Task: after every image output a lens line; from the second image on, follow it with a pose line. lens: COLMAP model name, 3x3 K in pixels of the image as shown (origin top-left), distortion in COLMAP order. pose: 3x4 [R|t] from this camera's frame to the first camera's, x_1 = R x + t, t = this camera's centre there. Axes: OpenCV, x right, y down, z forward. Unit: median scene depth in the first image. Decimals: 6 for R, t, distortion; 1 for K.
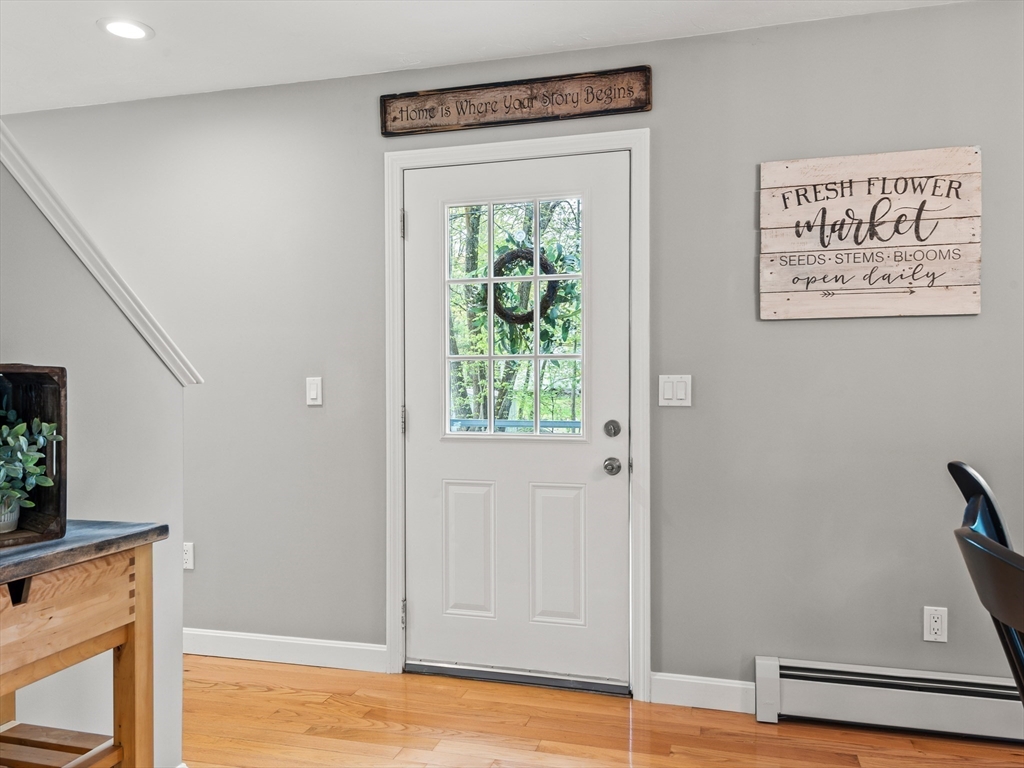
lens RADIAL K [[782.0, 0, 508.8], [0, 782.0, 401.6], [0, 0, 1]] dist [0.038526, -0.036918]
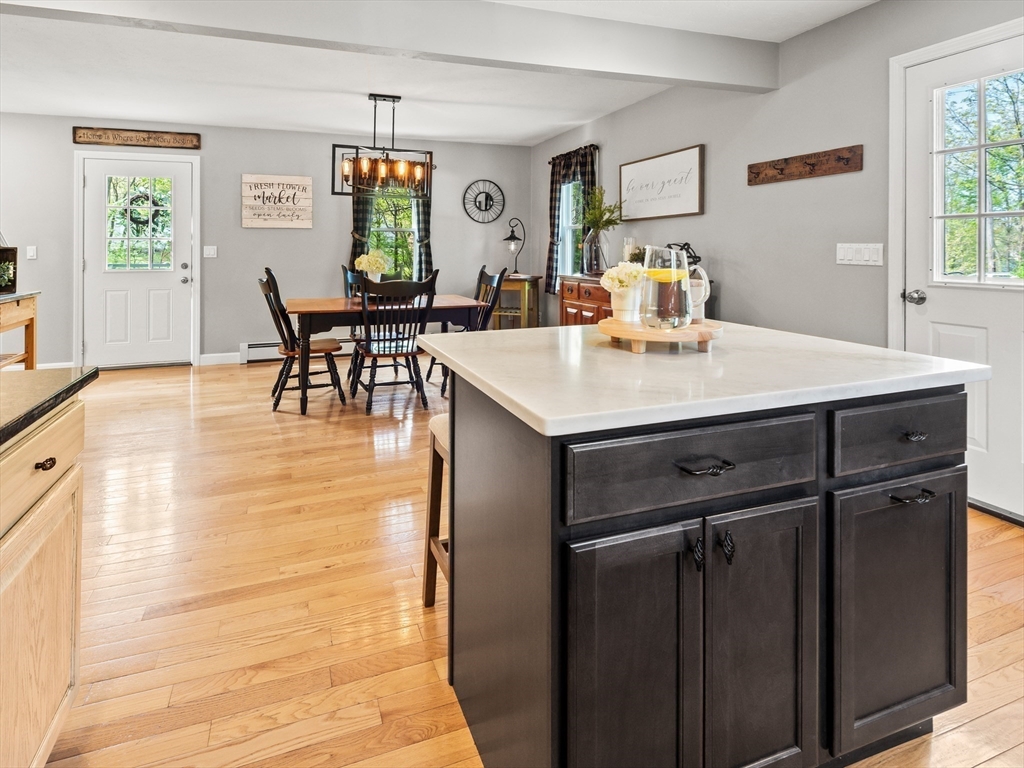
lens RADIAL K [[551.5, 0, 479.1], [0, 551.5, 244.0], [0, 0, 1]] dist [0.026153, -0.015077]
pose [[0.816176, 0.004622, 0.577784, -0.150620], [0.009245, 0.999736, -0.021056, 0.008375], [-0.577729, 0.022527, 0.815918, -1.193873]]
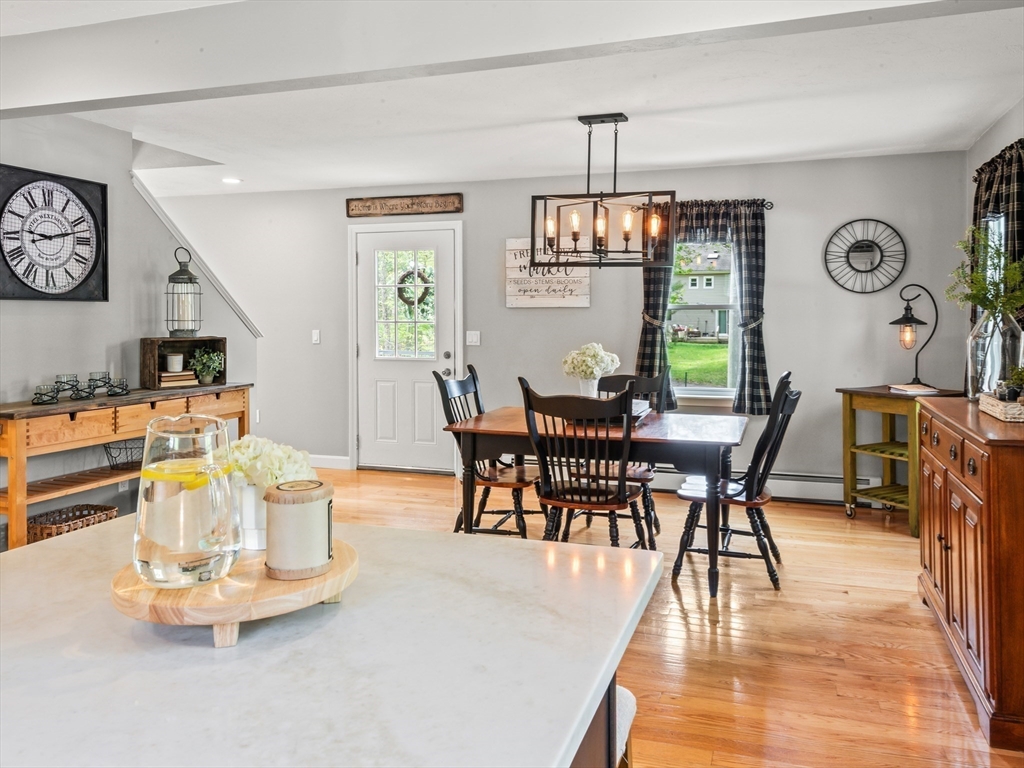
lens RADIAL K [[782.0, 0, 533.1], [0, 782.0, 333.9], [0, 0, 1]] dist [0.038526, -0.036918]
pose [[0.999189, 0.001821, -0.040214, 0.494126], [-0.001546, 0.999975, 0.006873, -0.043699], [0.040226, -0.006805, 0.999167, -1.271768]]
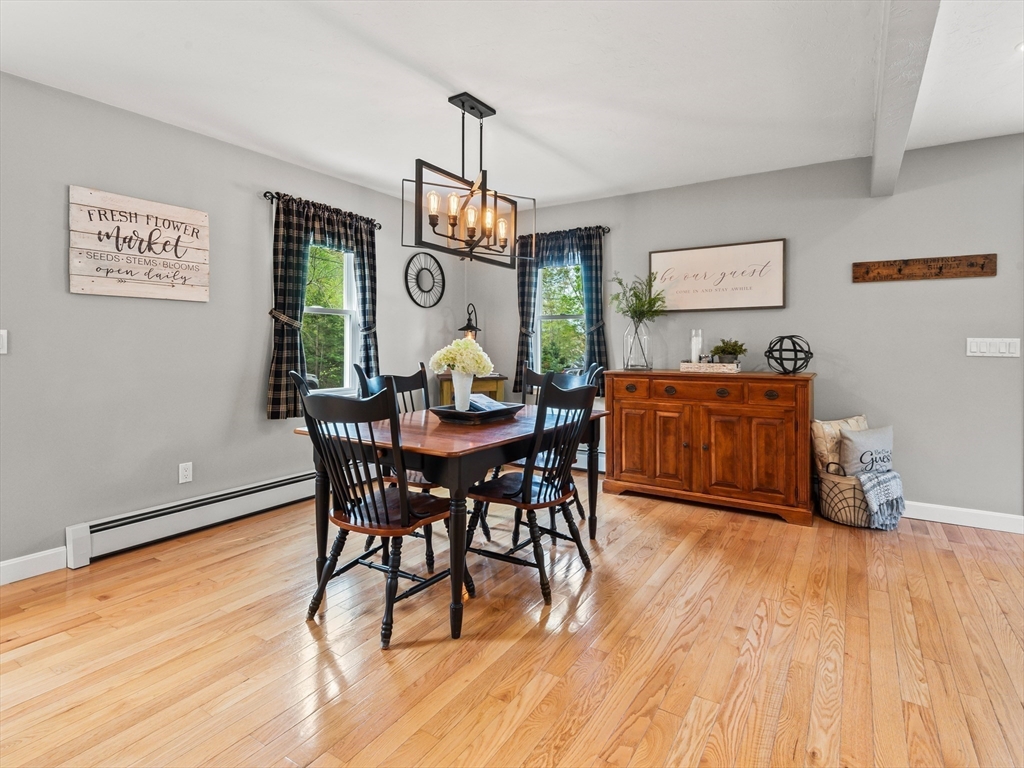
lens RADIAL K [[532.8, 0, 524.2], [0, 532.8, 350.6], [0, 0, 1]] dist [0.007038, -0.001195]
pose [[0.281462, -0.010348, 0.959517, -0.396227], [0.008784, 0.999928, 0.008207, 0.001564], [-0.959532, 0.006119, 0.281532, -0.079447]]
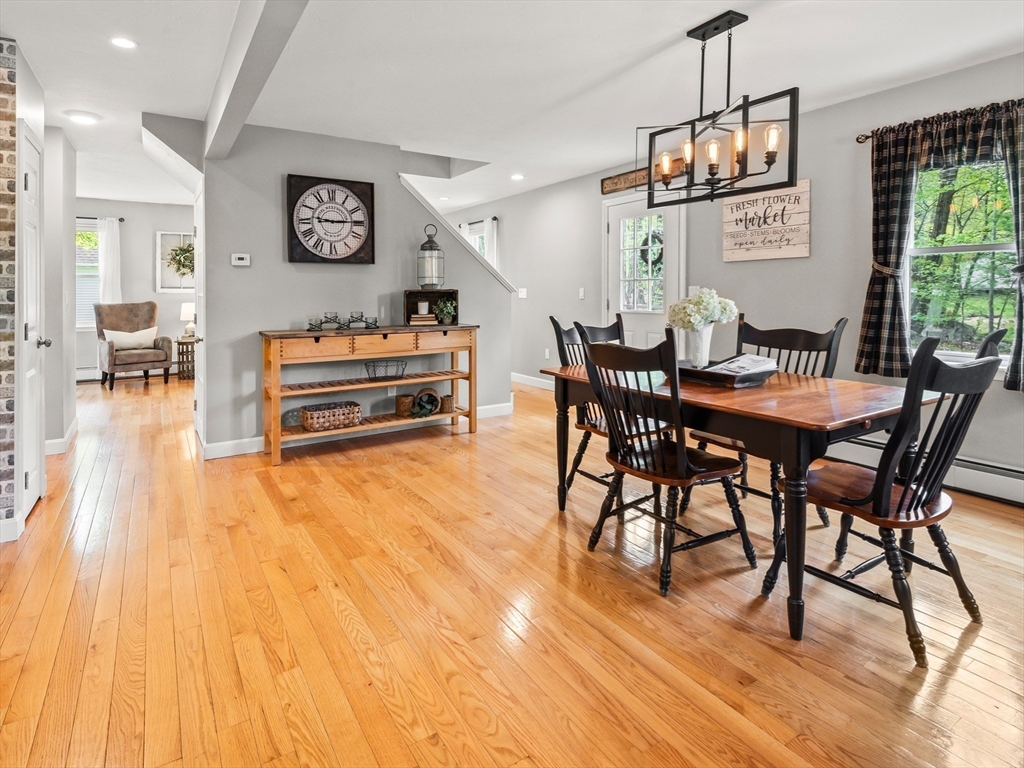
lens RADIAL K [[551.5, 0, 503.8], [0, 551.5, 300.1], [0, 0, 1]] dist [0.026153, -0.015077]
pose [[0.742083, 0.003396, -0.670299, 0.942712], [-0.001819, 0.999994, 0.003053, 0.004051], [0.670305, -0.001046, 0.742085, -0.647922]]
